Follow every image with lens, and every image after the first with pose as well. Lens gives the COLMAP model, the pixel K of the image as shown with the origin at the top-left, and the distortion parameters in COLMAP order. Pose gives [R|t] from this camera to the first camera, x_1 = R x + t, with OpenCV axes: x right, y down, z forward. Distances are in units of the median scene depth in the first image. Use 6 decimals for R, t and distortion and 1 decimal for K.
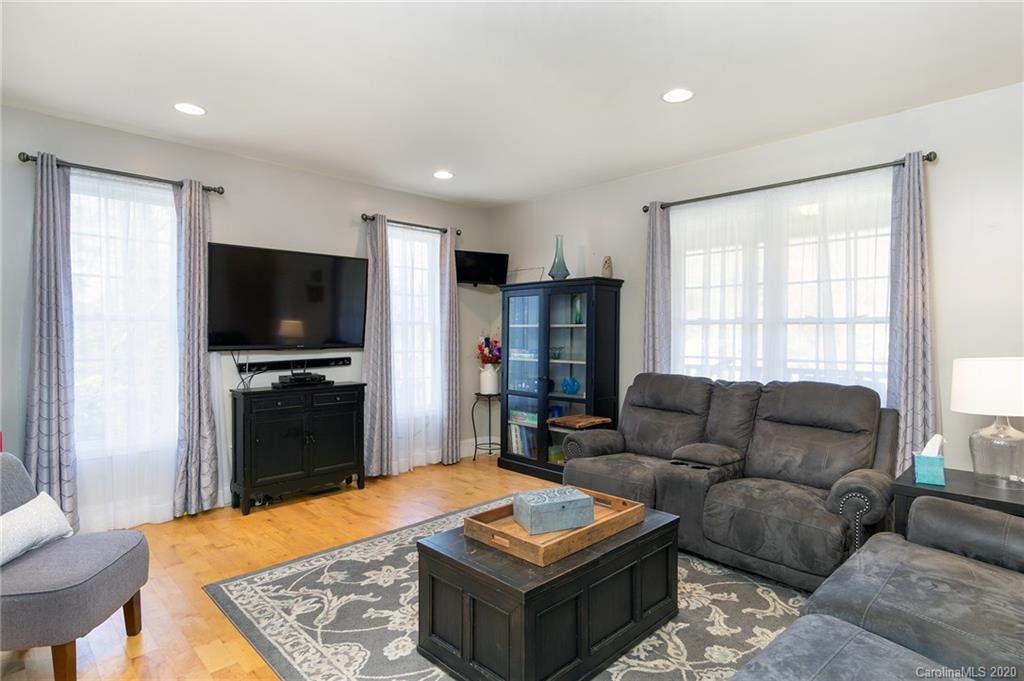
lens RADIAL K [[543.2, 0, 513.2], [0, 543.2, 338.9], [0, 0, 1]] dist [0.011436, 0.003409]
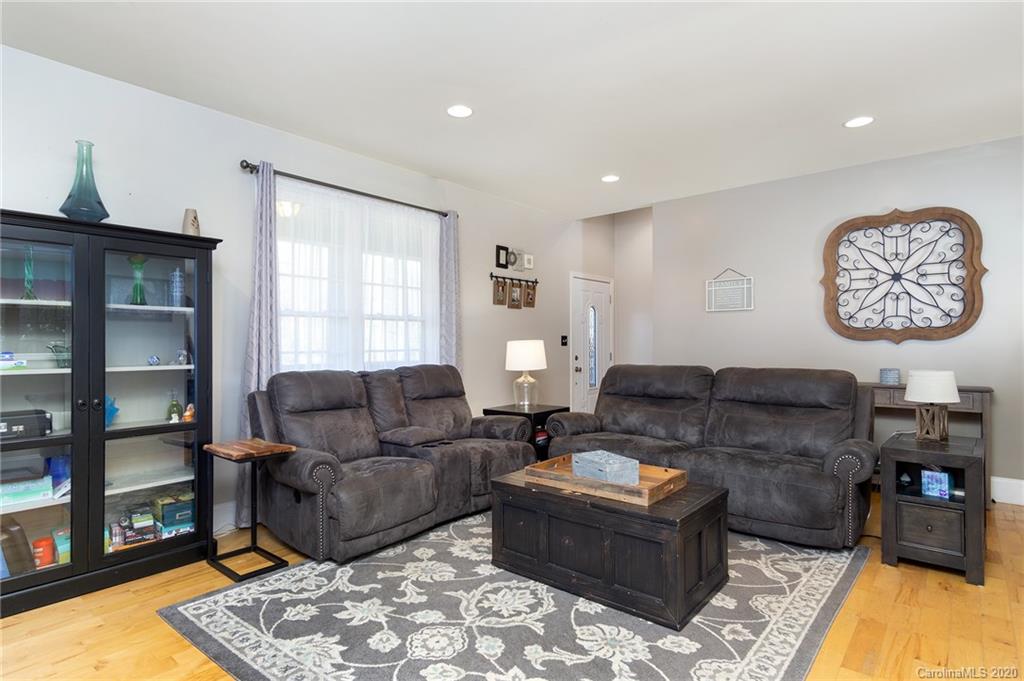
lens RADIAL K [[543.2, 0, 515.0], [0, 543.2, 343.2], [0, 0, 1]] dist [0.011436, 0.003409]
pose [[-0.113943, 0.003530, 0.993481, -0.670919], [0.018816, 0.999822, -0.001394, 0.030684], [-0.993309, 0.018535, -0.113989, 0.836317]]
